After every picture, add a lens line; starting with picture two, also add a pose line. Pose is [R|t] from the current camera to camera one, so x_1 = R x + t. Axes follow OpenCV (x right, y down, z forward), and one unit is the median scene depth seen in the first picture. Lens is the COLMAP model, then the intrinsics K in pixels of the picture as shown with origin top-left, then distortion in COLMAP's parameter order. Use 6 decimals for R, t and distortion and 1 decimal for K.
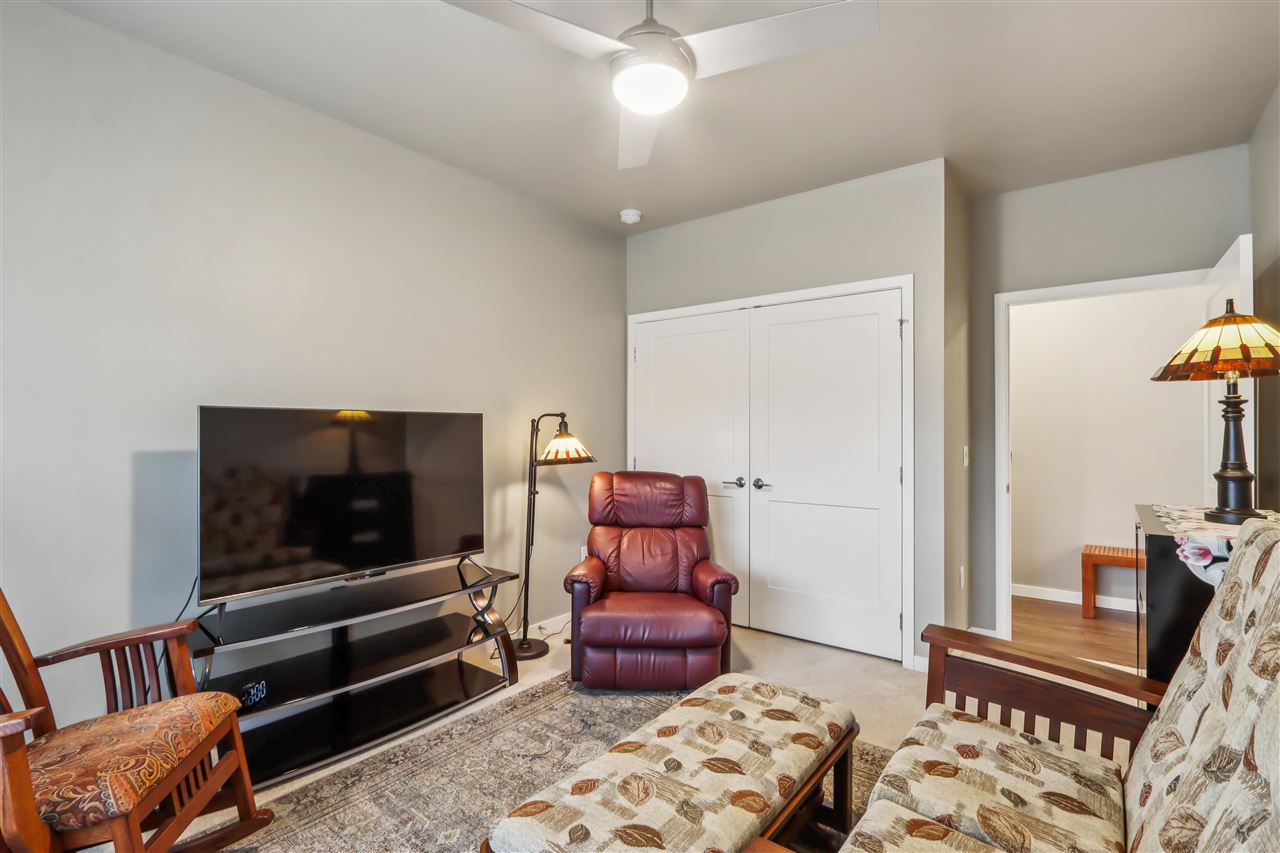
lens RADIAL K [[589.7, 0, 636.2], [0, 589.7, 411.4], [0, 0, 1]] dist [-0.016465, 0.000621]
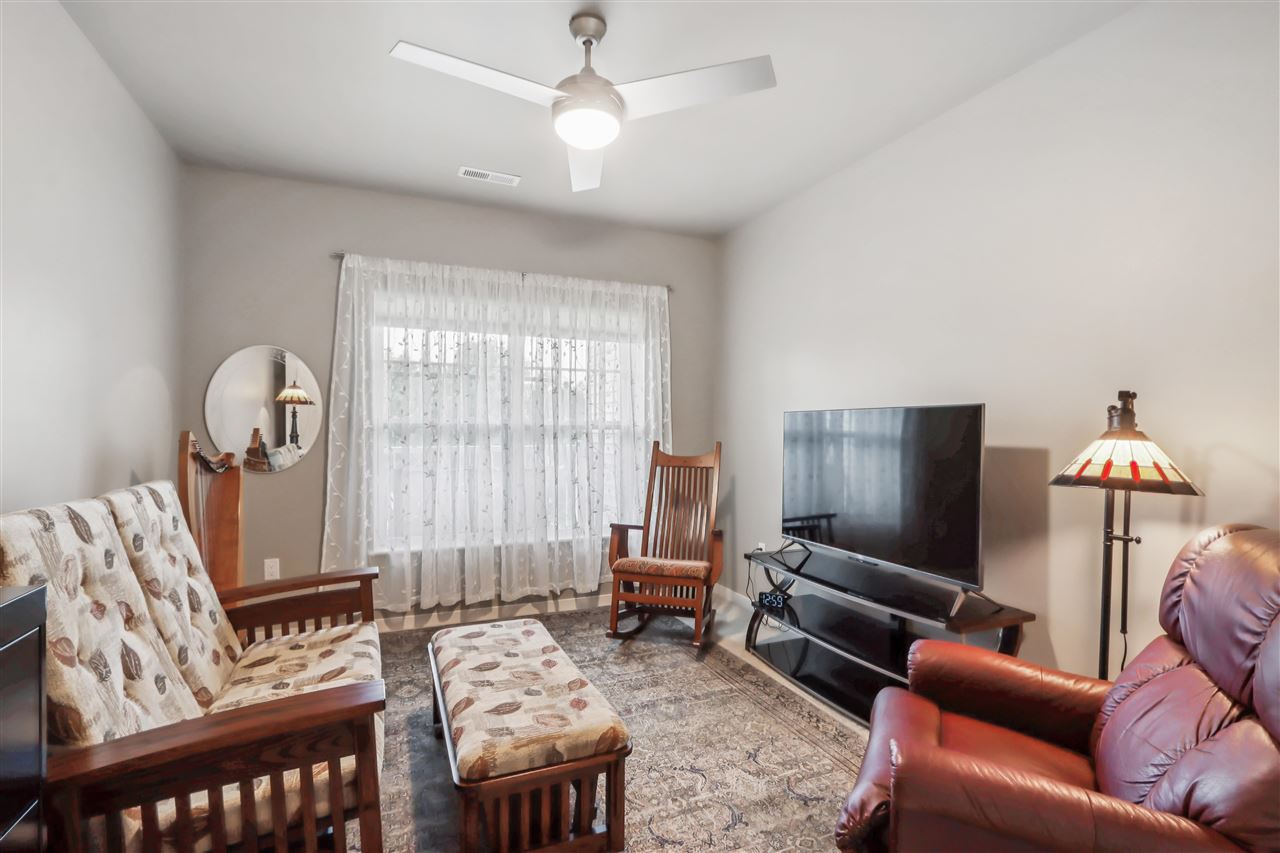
lens RADIAL K [[605.8, 0, 636.9], [0, 605.8, 428.9], [0, 0, 1]] dist [-0.000686, 0.000210]
pose [[-0.484238, 0.000731, -0.874936, 0.763164], [0.024987, 0.999603, -0.012994, 0.047429], [0.874579, -0.028154, -0.484064, 1.259428]]
